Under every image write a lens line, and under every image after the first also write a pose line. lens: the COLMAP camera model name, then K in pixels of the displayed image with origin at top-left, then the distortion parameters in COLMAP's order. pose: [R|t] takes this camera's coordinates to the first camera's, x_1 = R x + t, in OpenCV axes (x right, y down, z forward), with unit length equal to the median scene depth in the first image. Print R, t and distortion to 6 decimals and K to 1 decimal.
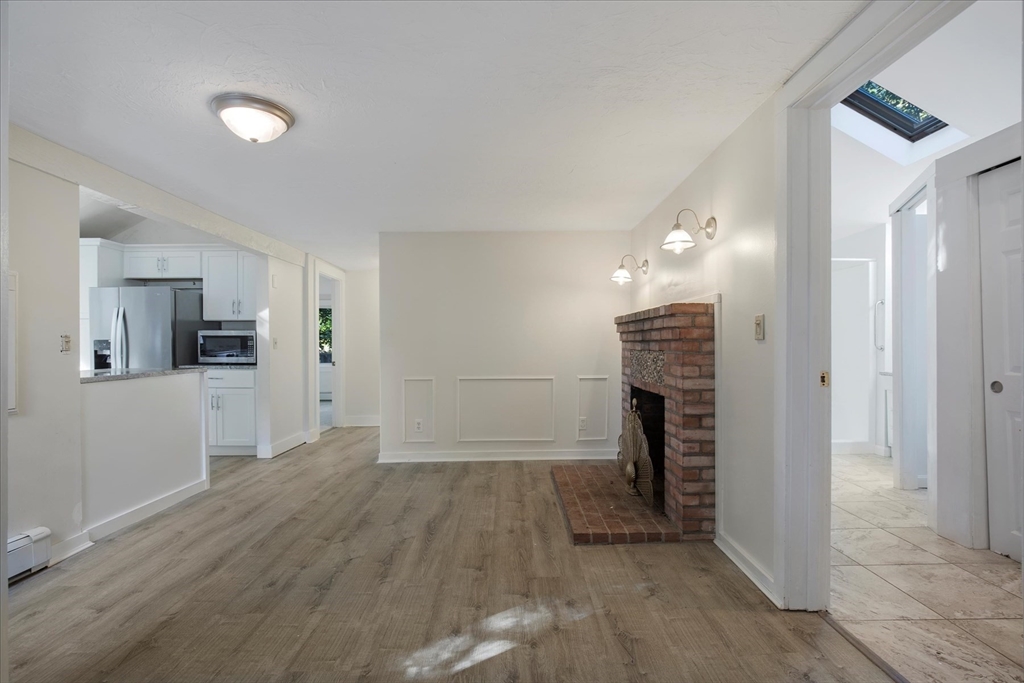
lens RADIAL K [[478.4, 0, 512.0], [0, 478.4, 341.5], [0, 0, 1]] dist [-0.009891, 0.000963]
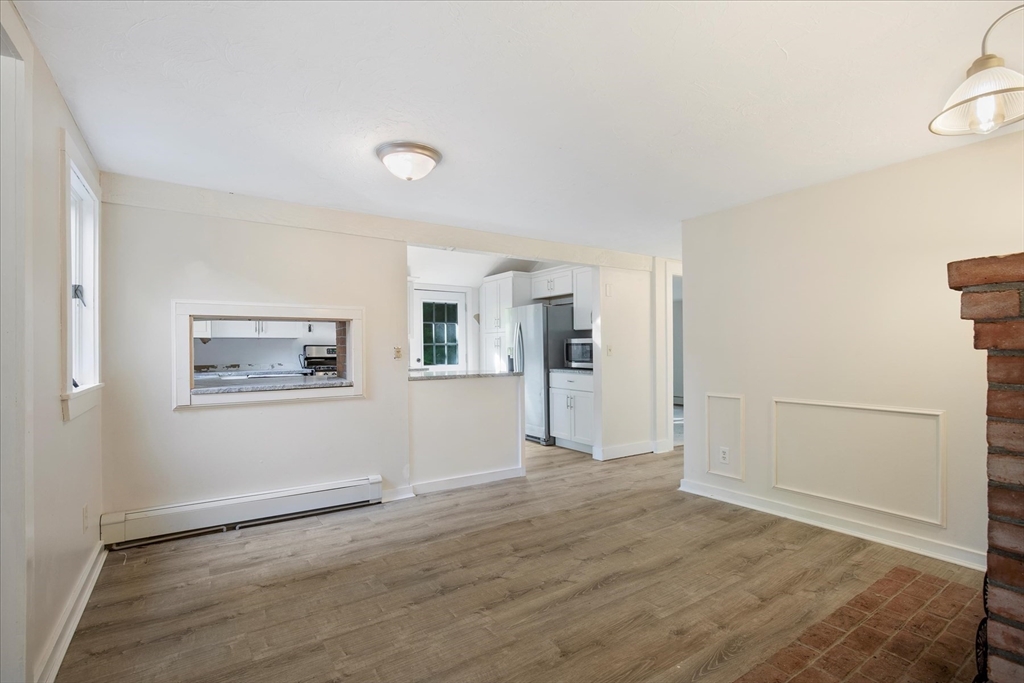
lens RADIAL K [[483.8, 0, 516.8], [0, 483.8, 347.0], [0, 0, 1]] dist [-0.003406, 0.000238]
pose [[0.557025, -0.004253, -0.830485, 0.427926], [0.008735, 0.999962, 0.000738, -0.009885], [0.830450, -0.007665, 0.557041, 0.416381]]
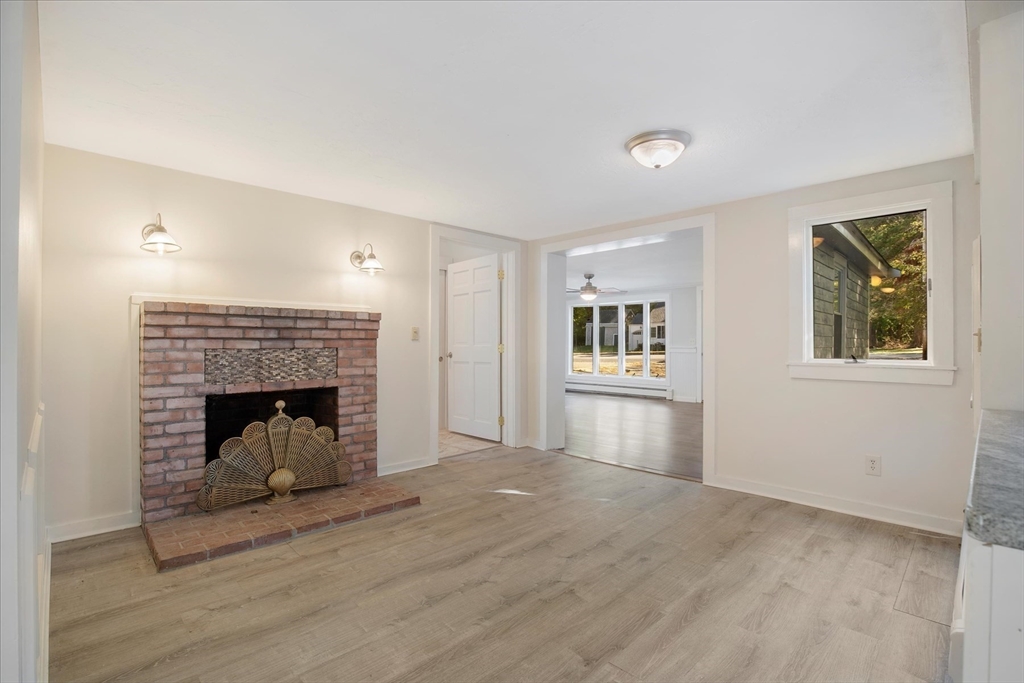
lens RADIAL K [[475.3, 0, 516.4], [0, 475.3, 339.0], [0, 0, 1]] dist [-0.016507, -0.000279]
pose [[-0.702151, 0.007293, 0.711991, -0.829080], [-0.001113, 0.999935, -0.011340, 0.009802], [-0.712028, -0.008755, -0.702097, 1.519562]]
